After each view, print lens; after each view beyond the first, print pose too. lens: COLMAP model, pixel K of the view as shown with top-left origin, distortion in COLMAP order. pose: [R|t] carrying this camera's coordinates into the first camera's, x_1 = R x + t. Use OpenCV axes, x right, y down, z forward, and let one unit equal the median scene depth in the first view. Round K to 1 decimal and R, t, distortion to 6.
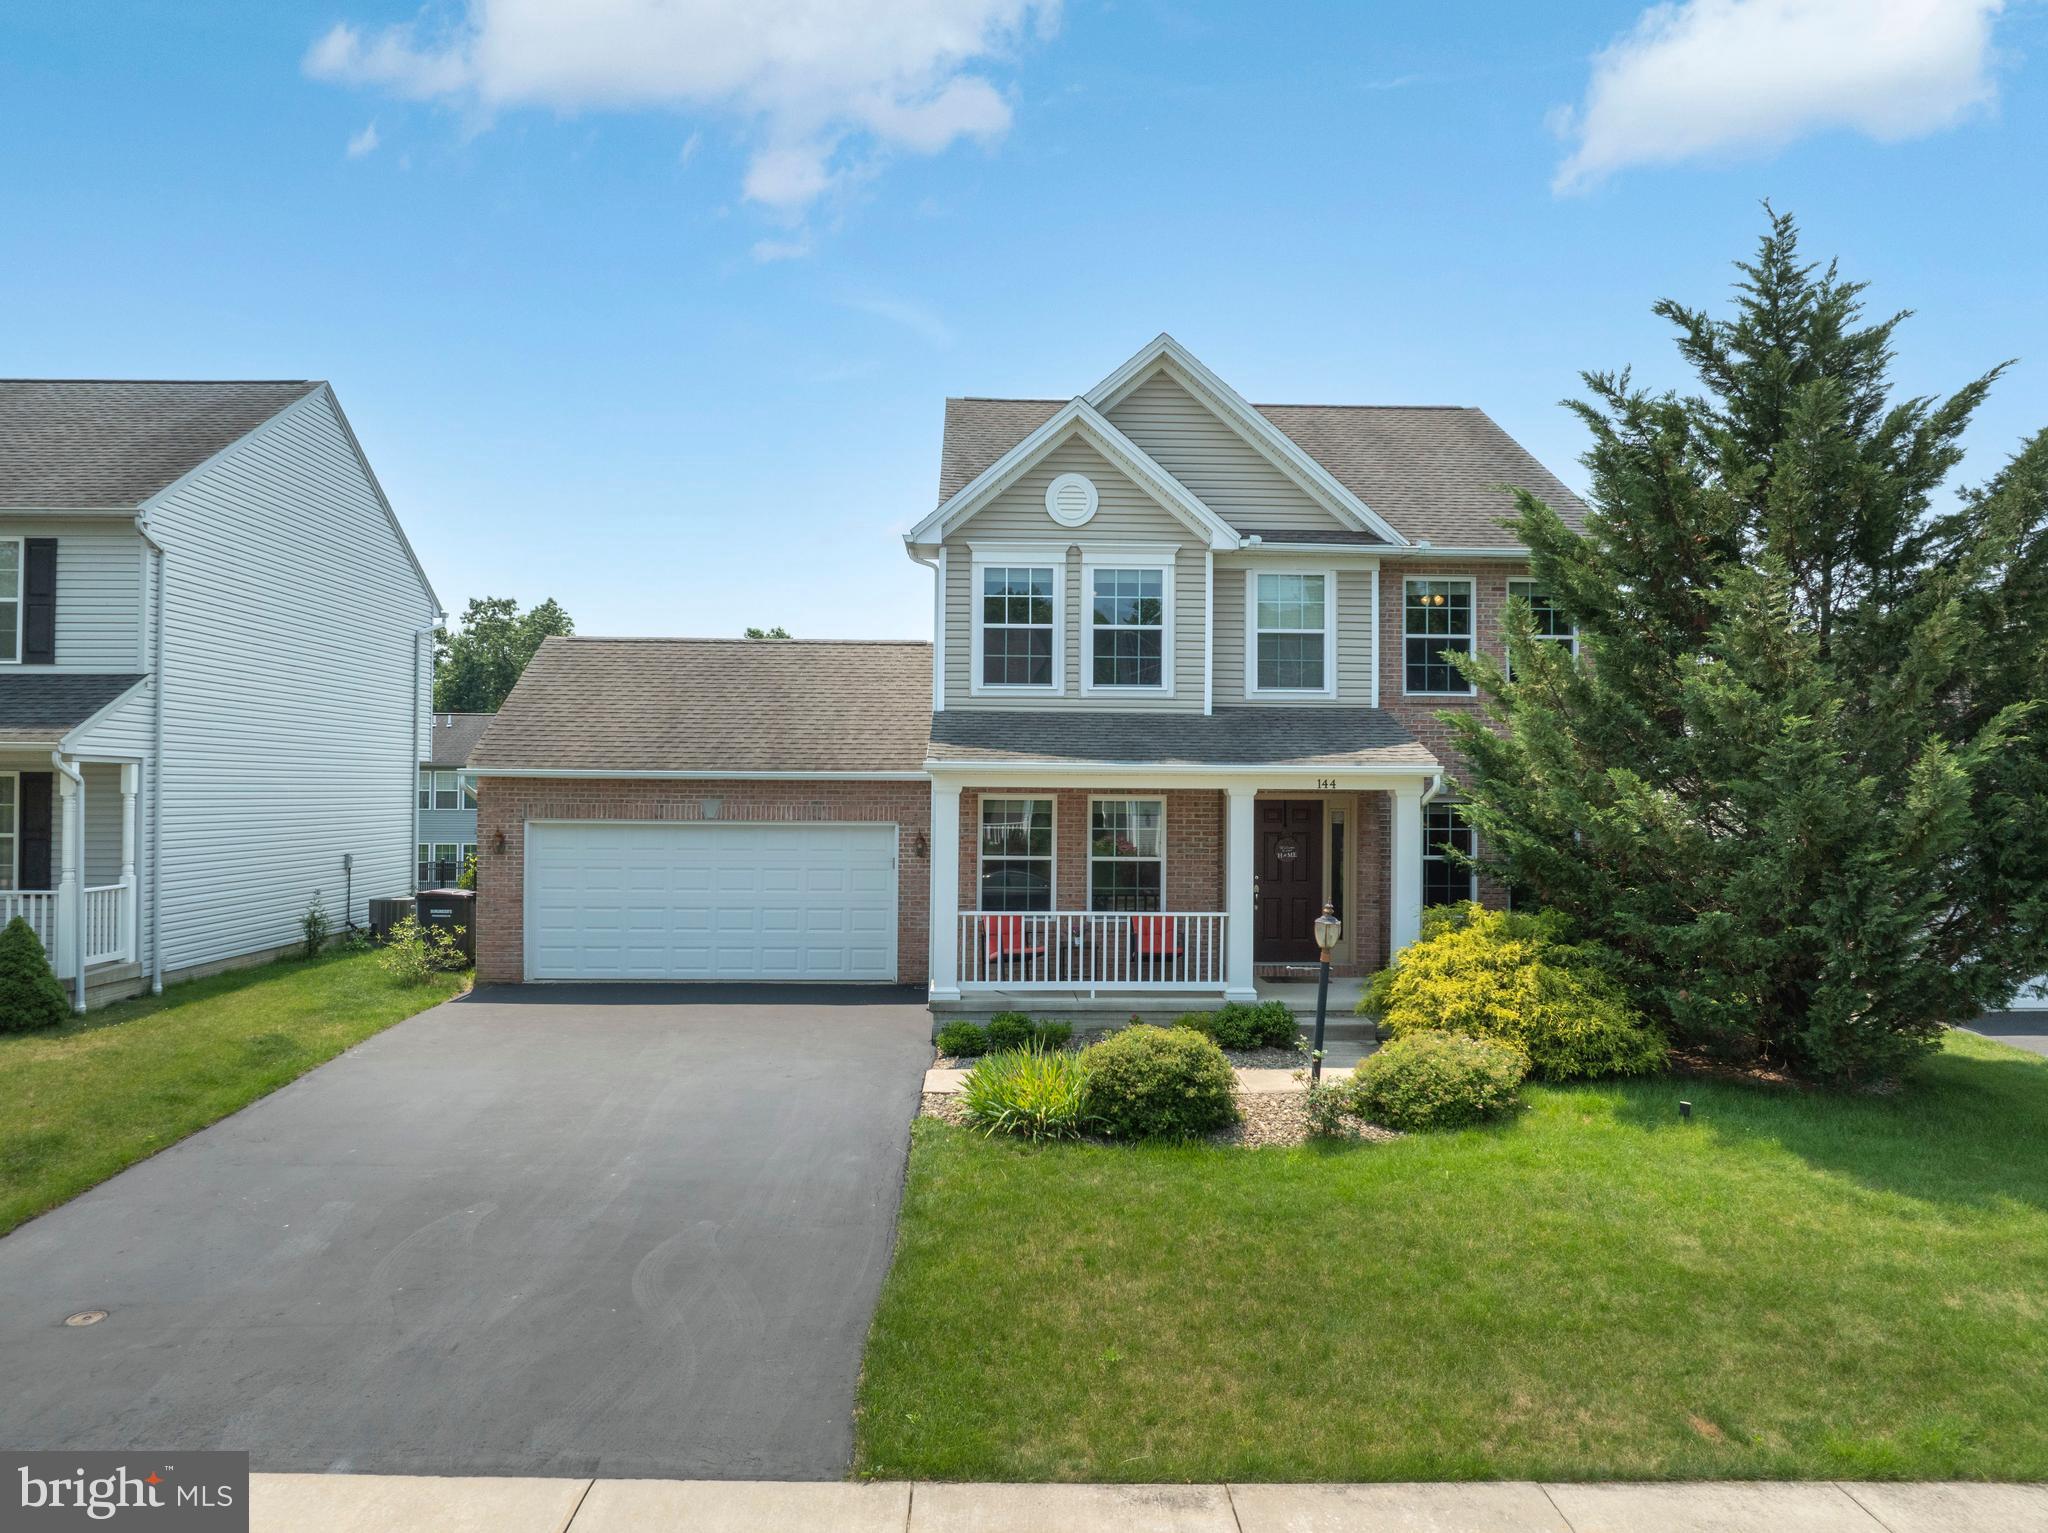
lens RADIAL K [[1456.1, 0, 1024.0], [0, 1456.1, 766.5], [0, 0, 1]] dist [-0.001231, -0.124698]
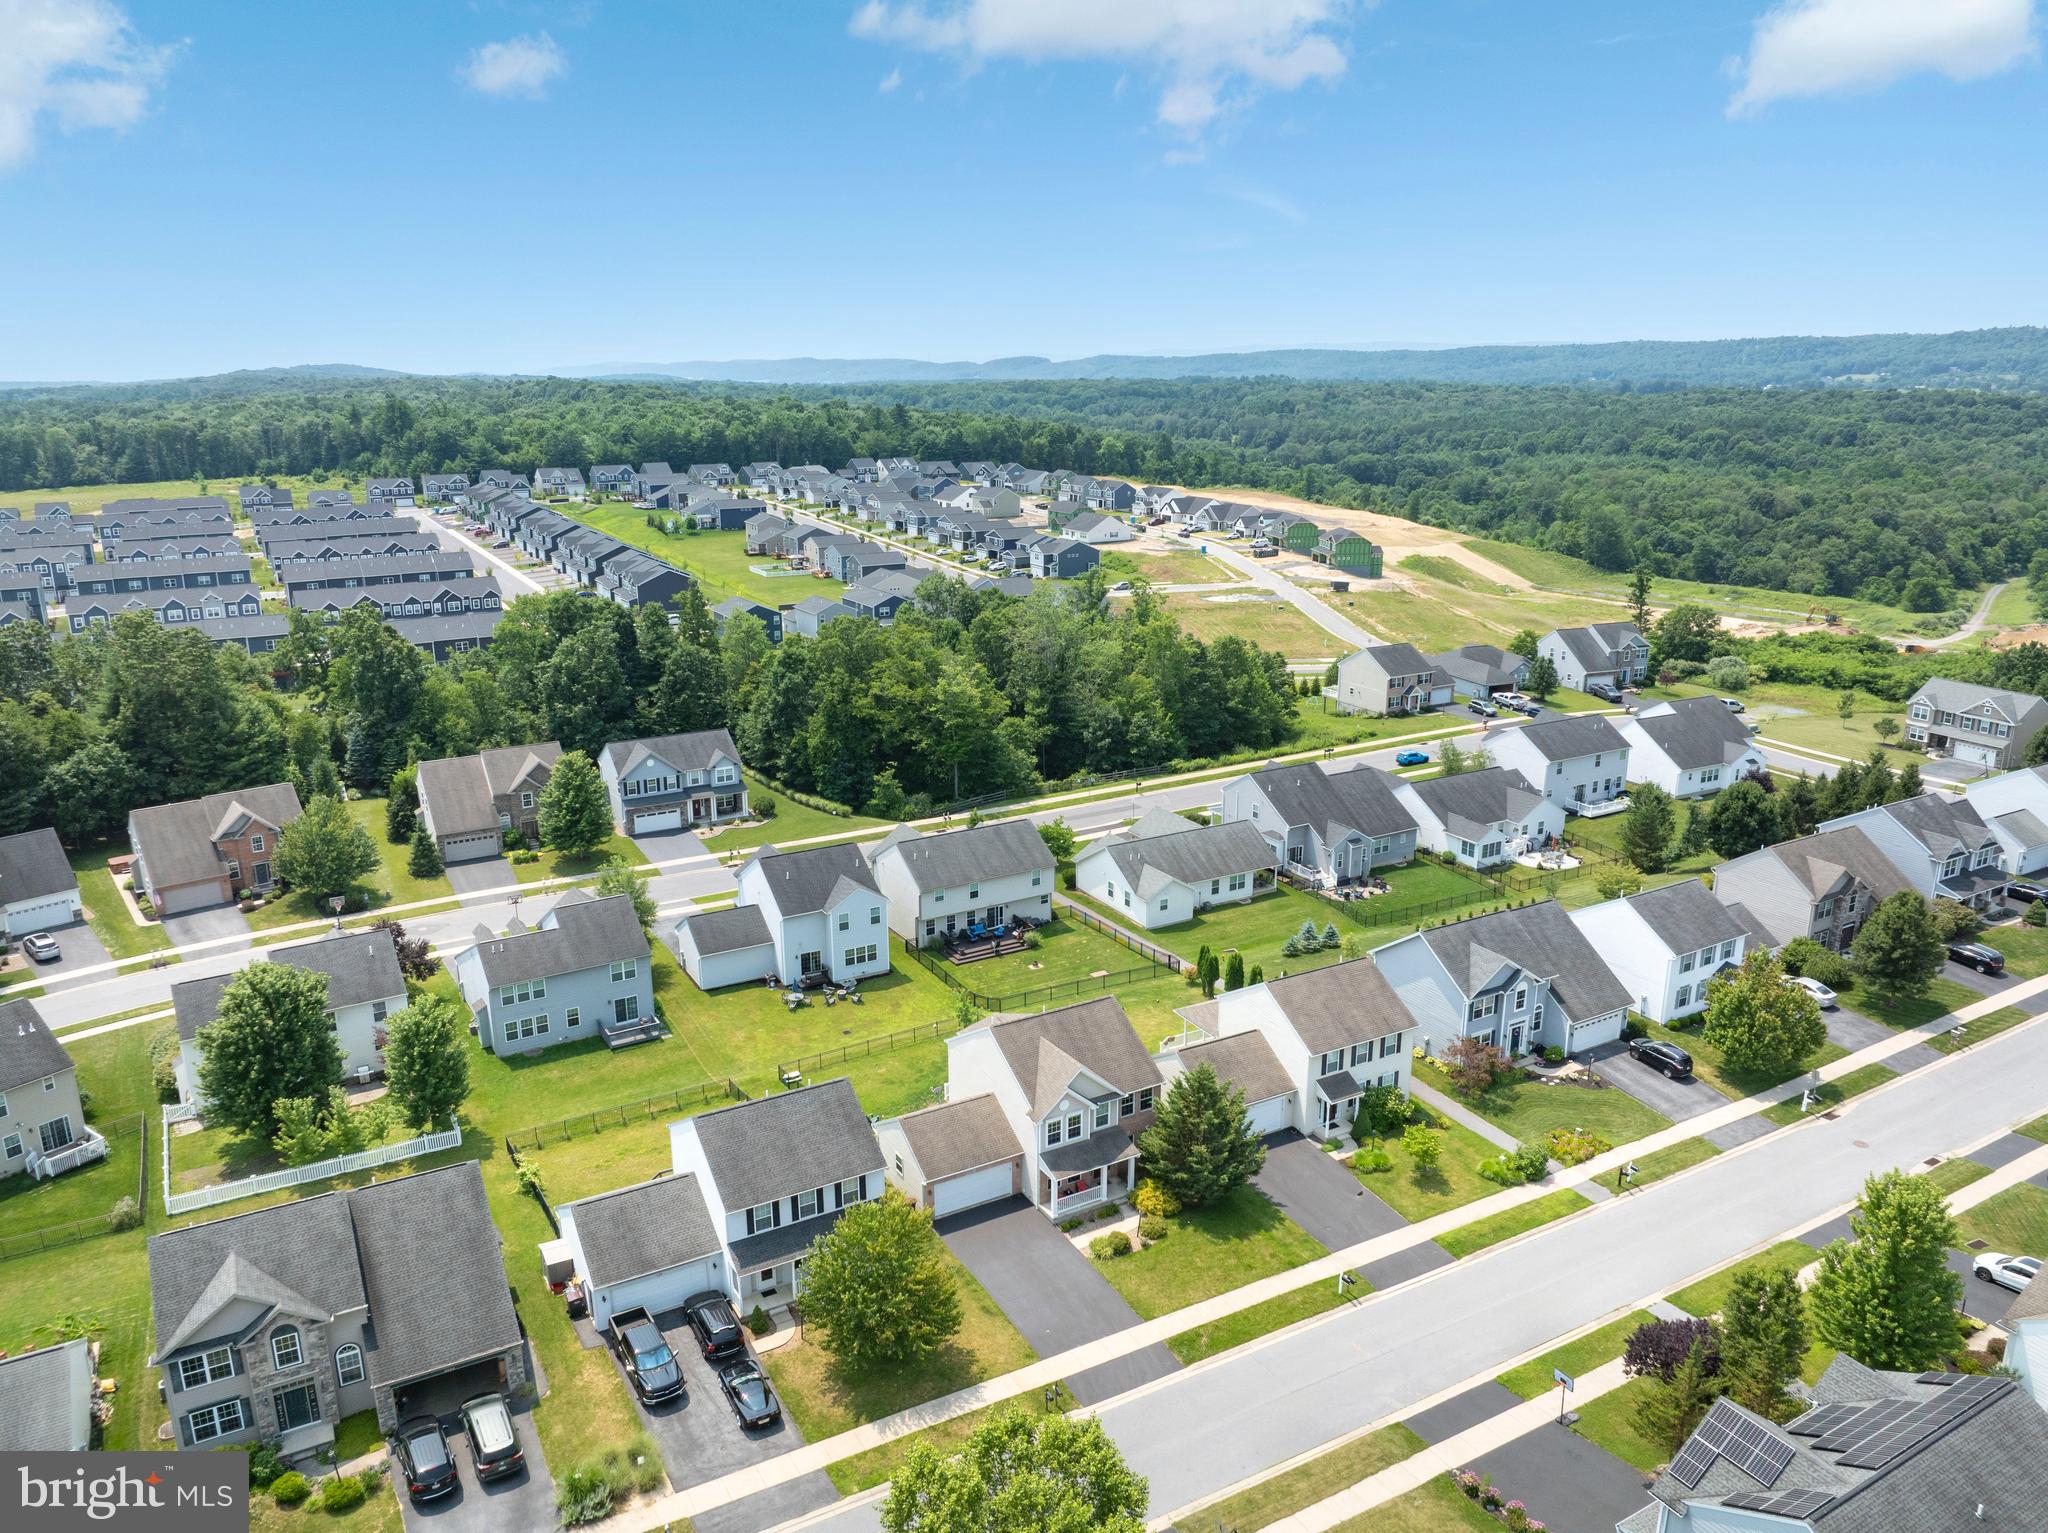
lens RADIAL K [[1454.1, 0, 1024.0], [0, 1454.1, 766.5], [0, 0, 1]] dist [-0.027408, -0.007631]
pose [[0.880997, -0.131977, 0.454343, -2.033268], [-0.006261, 0.956970, 0.290119, -2.548615], [-0.473081, -0.258438, 0.842261, -2.541752]]
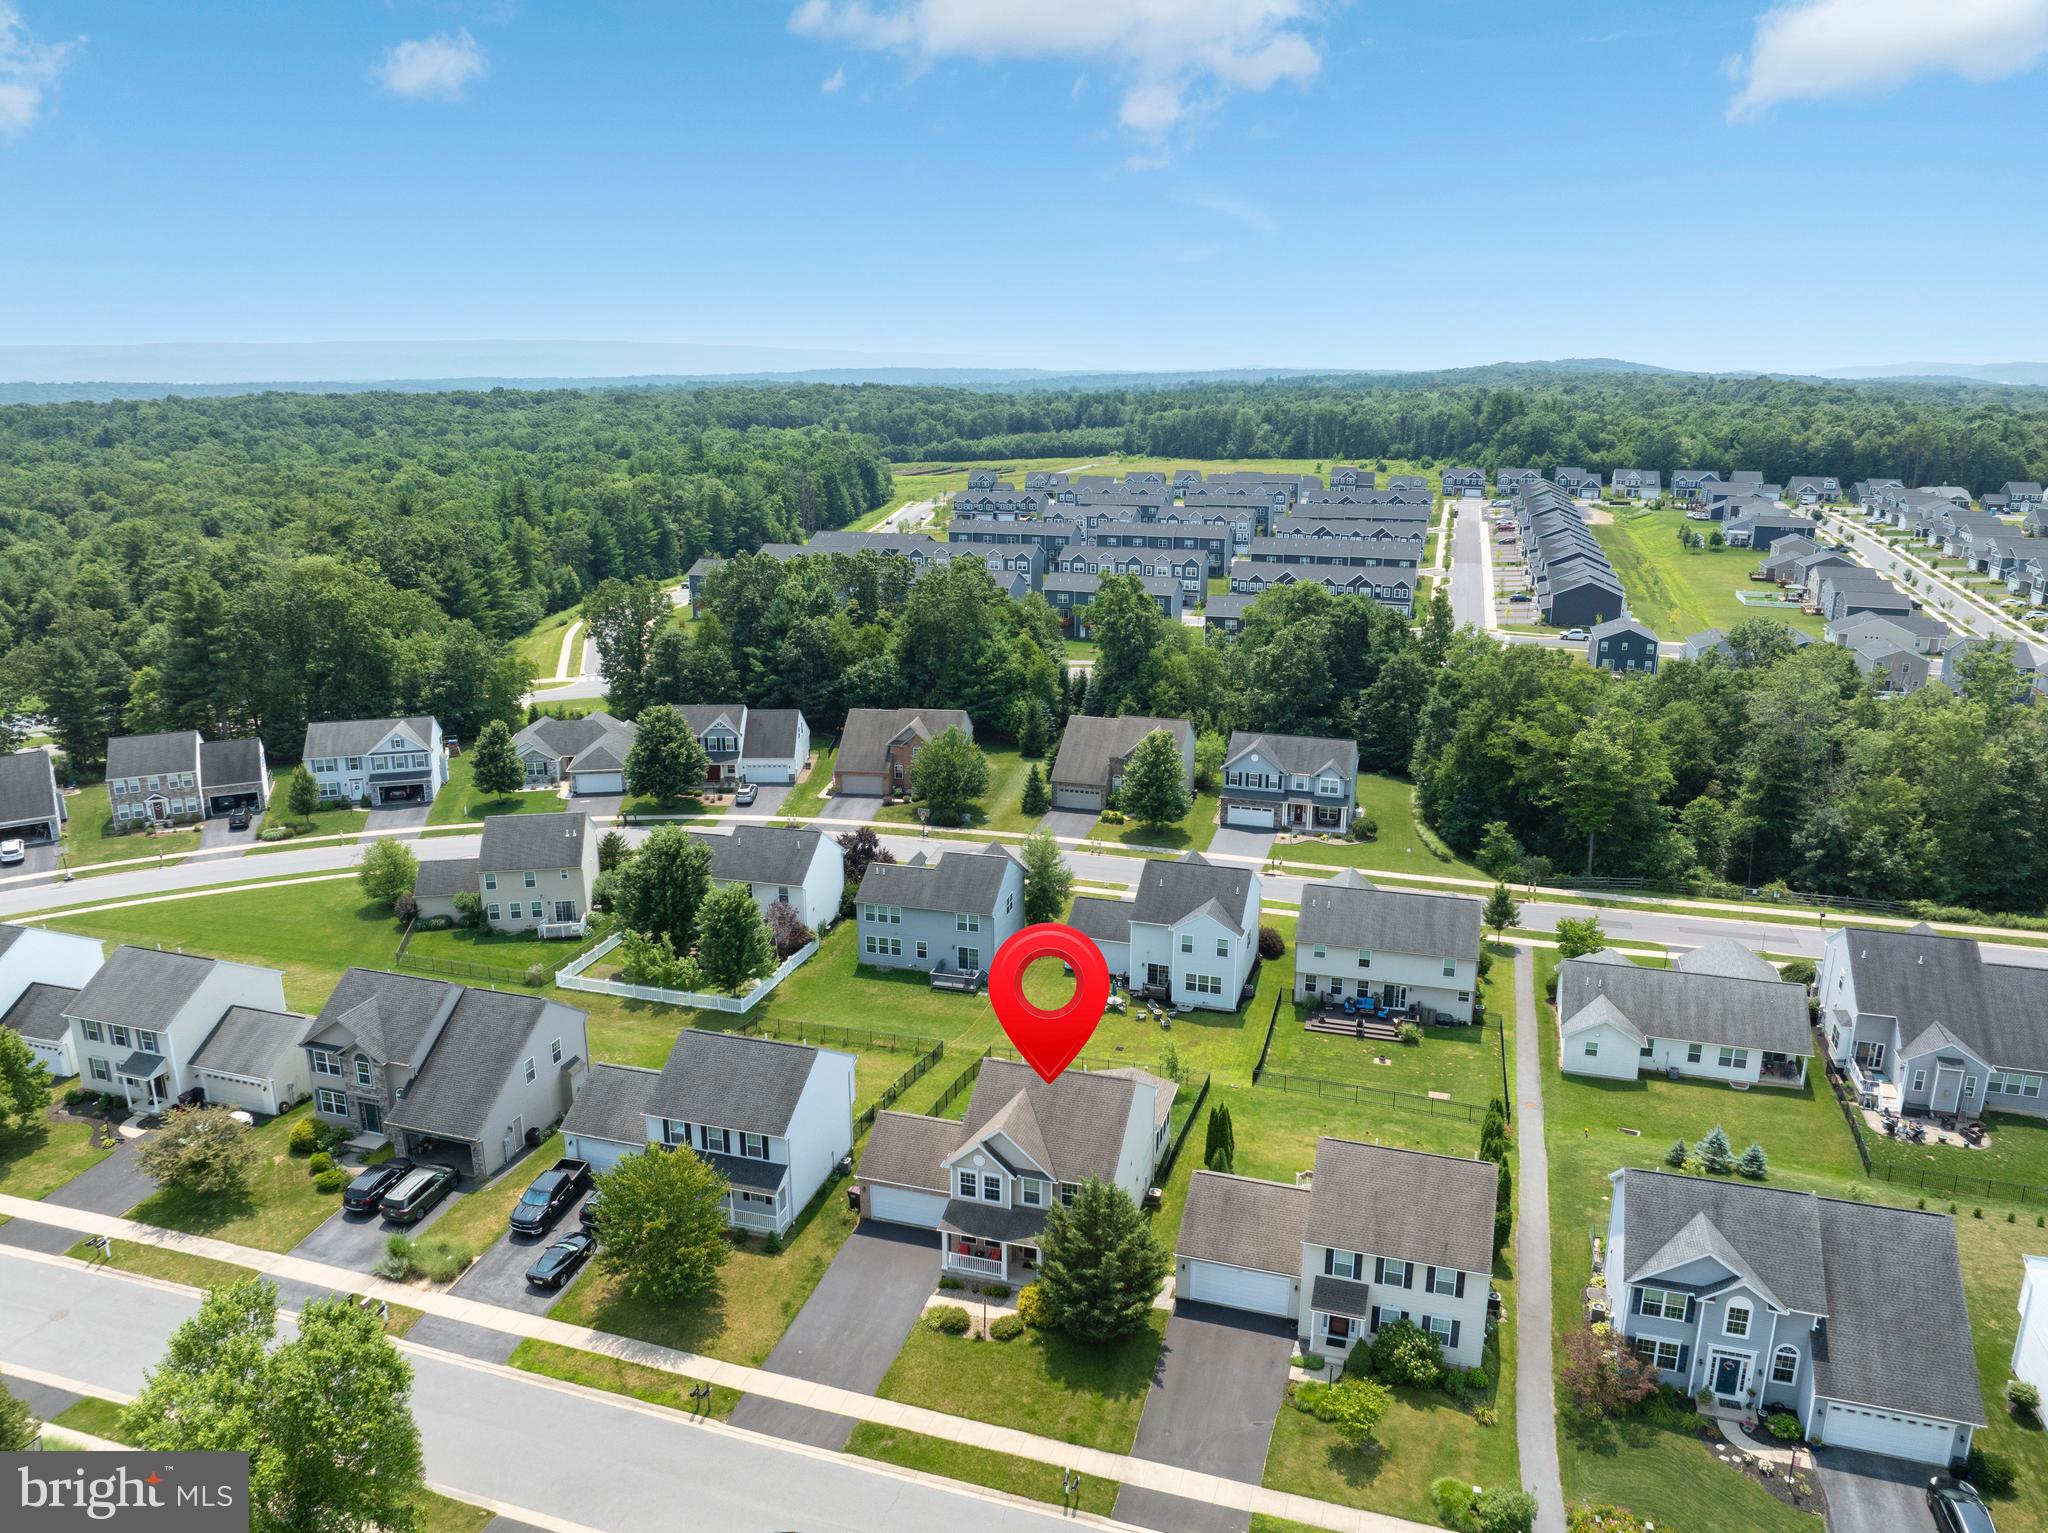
lens RADIAL K [[1450.0, 0, 1024.0], [0, 1450.0, 766.5], [0, 0, 1]] dist [-0.035163, -0.001618]
pose [[0.946248, 0.082929, -0.312631, 1.394743], [0.012405, 0.956557, 0.291283, -2.534041], [0.323205, -0.279504, 0.904111, -2.485513]]
